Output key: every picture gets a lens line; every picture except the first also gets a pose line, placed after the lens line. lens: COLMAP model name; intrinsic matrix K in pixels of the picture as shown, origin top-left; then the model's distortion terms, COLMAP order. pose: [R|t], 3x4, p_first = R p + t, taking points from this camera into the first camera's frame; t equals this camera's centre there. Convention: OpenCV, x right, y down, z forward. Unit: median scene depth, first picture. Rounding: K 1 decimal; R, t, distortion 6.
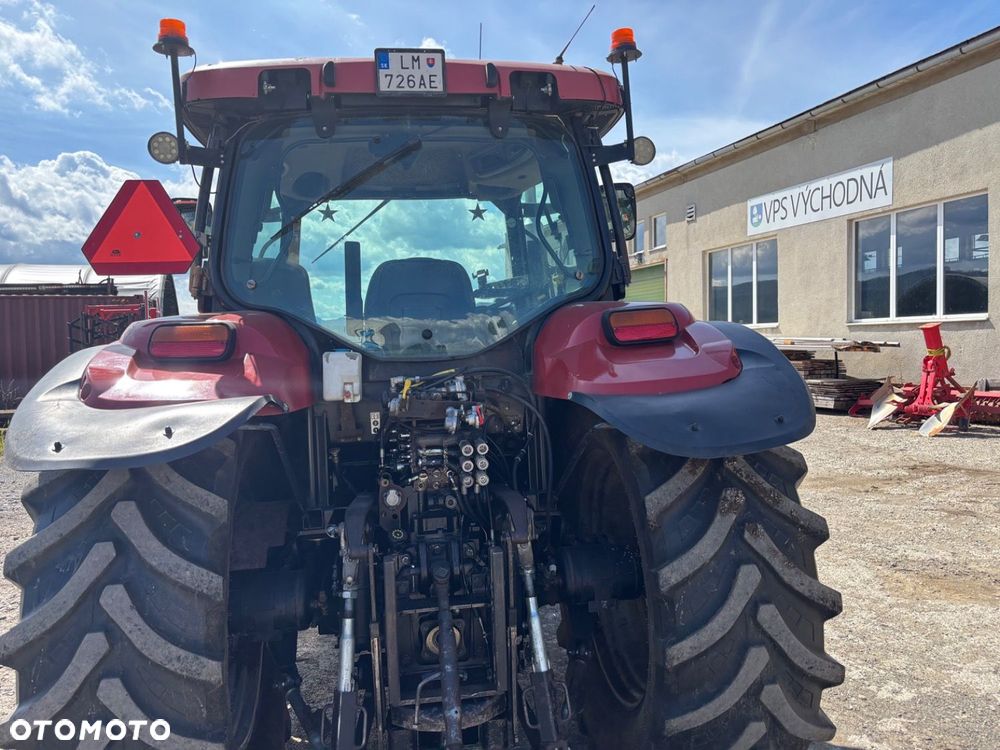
lens RADIAL K [[782.2, 0, 500.9], [0, 782.2, 362.0], [0, 0, 1]] dist [0.037282, -0.007677]
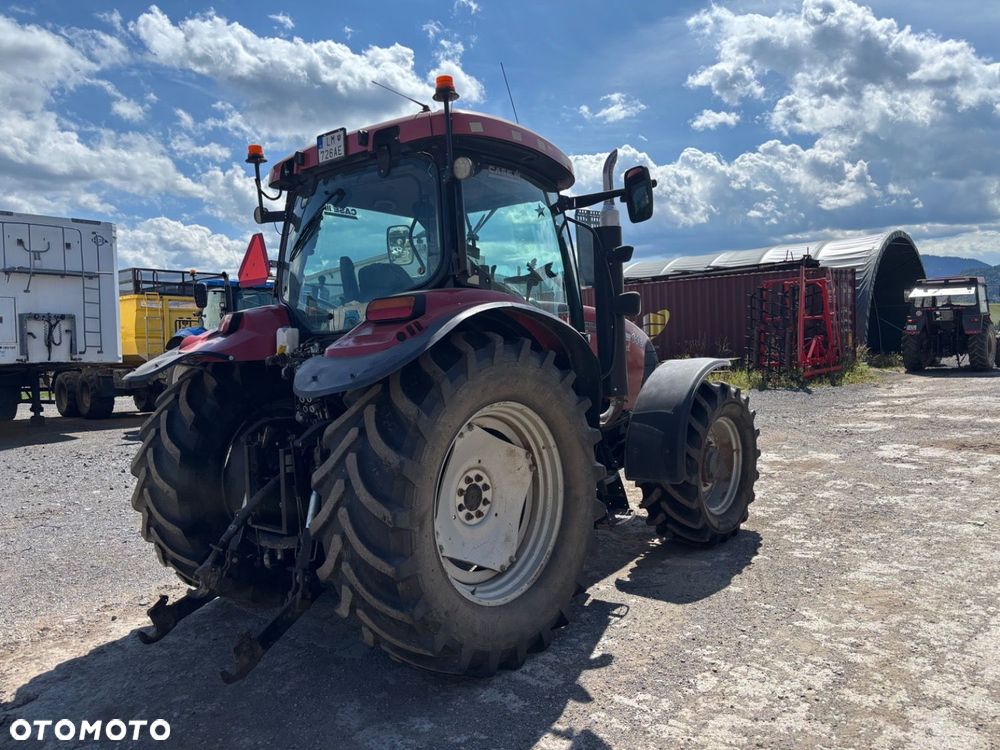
lens RADIAL K [[756.2, 0, 503.5], [0, 756.2, 373.9], [0, 0, 1]] dist [0.046063, -0.034919]
pose [[0.661967, 0.046465, -0.748092, 1.263853], [-0.001923, 0.998179, 0.060297, -0.011789], [0.749531, -0.038476, 0.660850, 0.245727]]
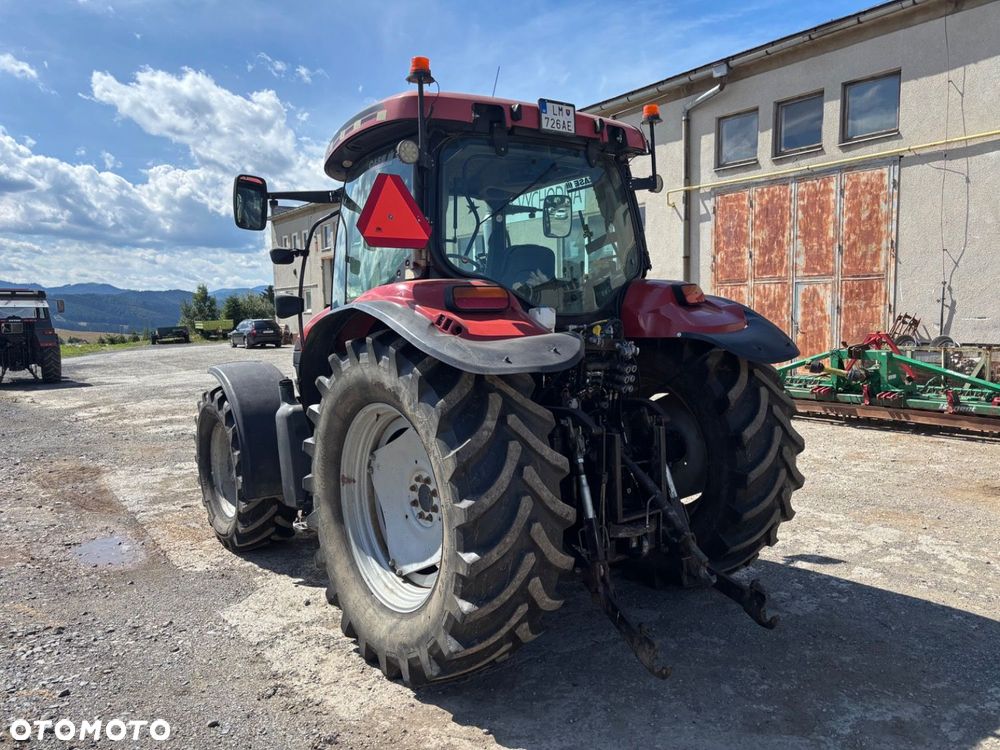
lens RADIAL K [[756.2, 0, 503.5], [0, 756.2, 373.9], [0, 0, 1]] dist [0.046063, -0.034919]
pose [[0.872774, -0.024544, 0.487506, -0.912080], [0.006983, 0.999261, 0.037808, 0.055928], [-0.488074, -0.029594, 0.872300, -0.204662]]
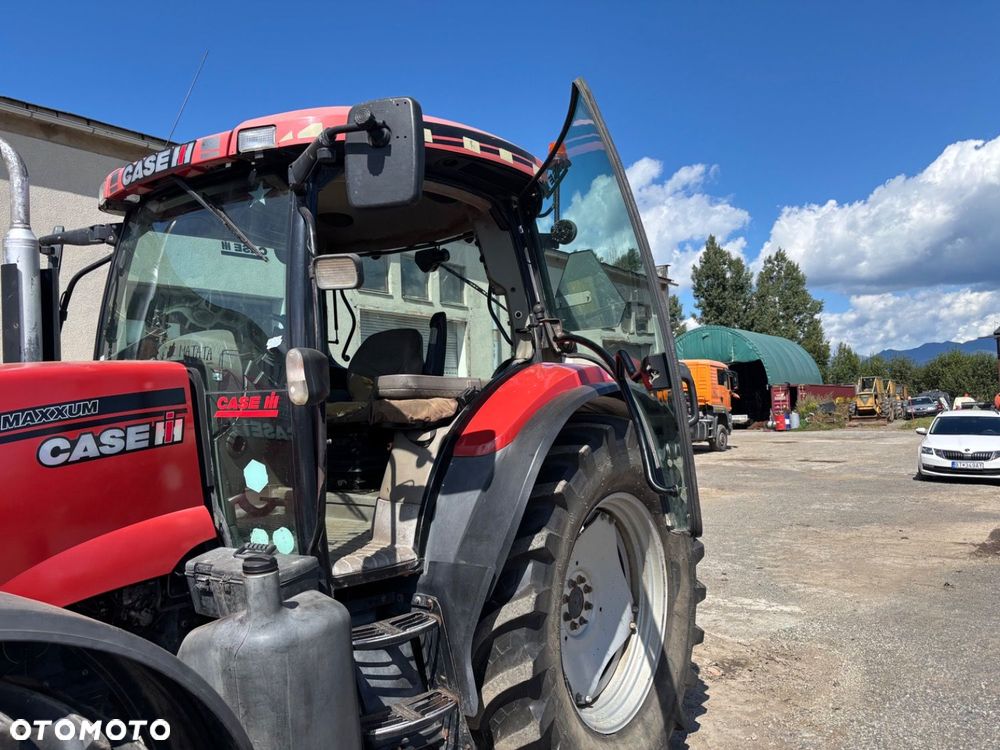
lens RADIAL K [[753.7, 0, 500.0], [0, 753.7, 375.0], [0, 0, 1]] dist [0.049661, -0.061353]
pose [[-0.715780, 0.086299, 0.692973, -1.166987], [0.074374, 0.996111, -0.047229, 0.010899], [-0.694354, 0.017733, -0.719415, 1.941795]]
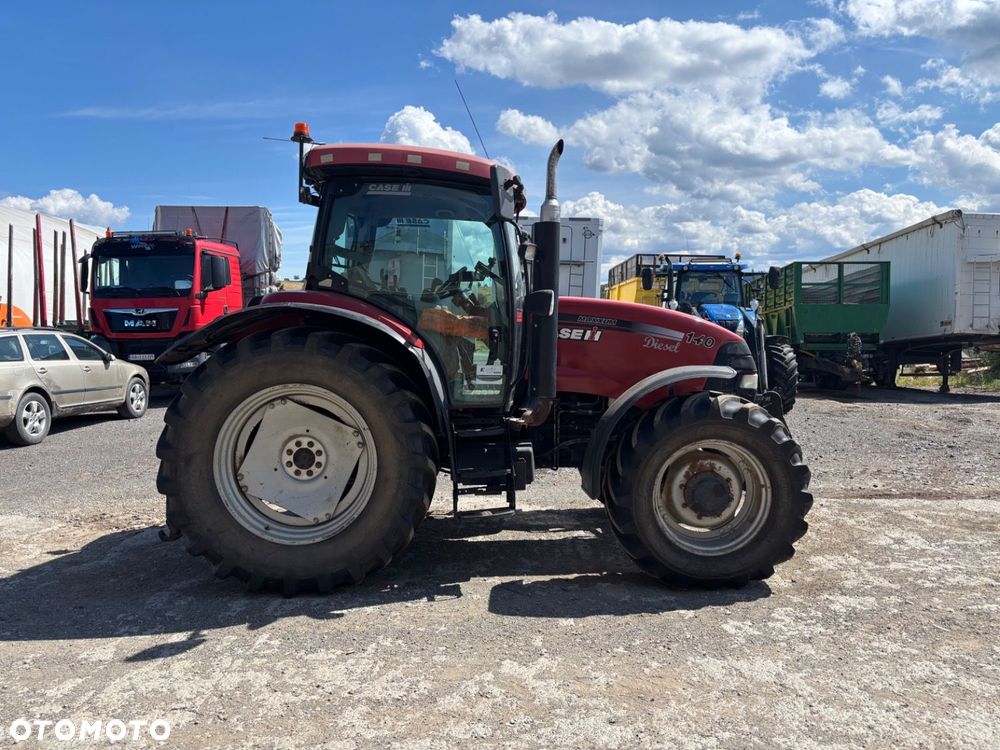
lens RADIAL K [[755.7, 0, 501.6], [0, 755.7, 352.9], [0, 0, 1]] dist [0.048434, -0.050016]
pose [[-0.132085, 0.073777, -0.988489, 1.831102], [-0.019810, 0.996831, 0.077047, -0.084781], [0.991040, 0.029758, -0.130205, 1.751499]]
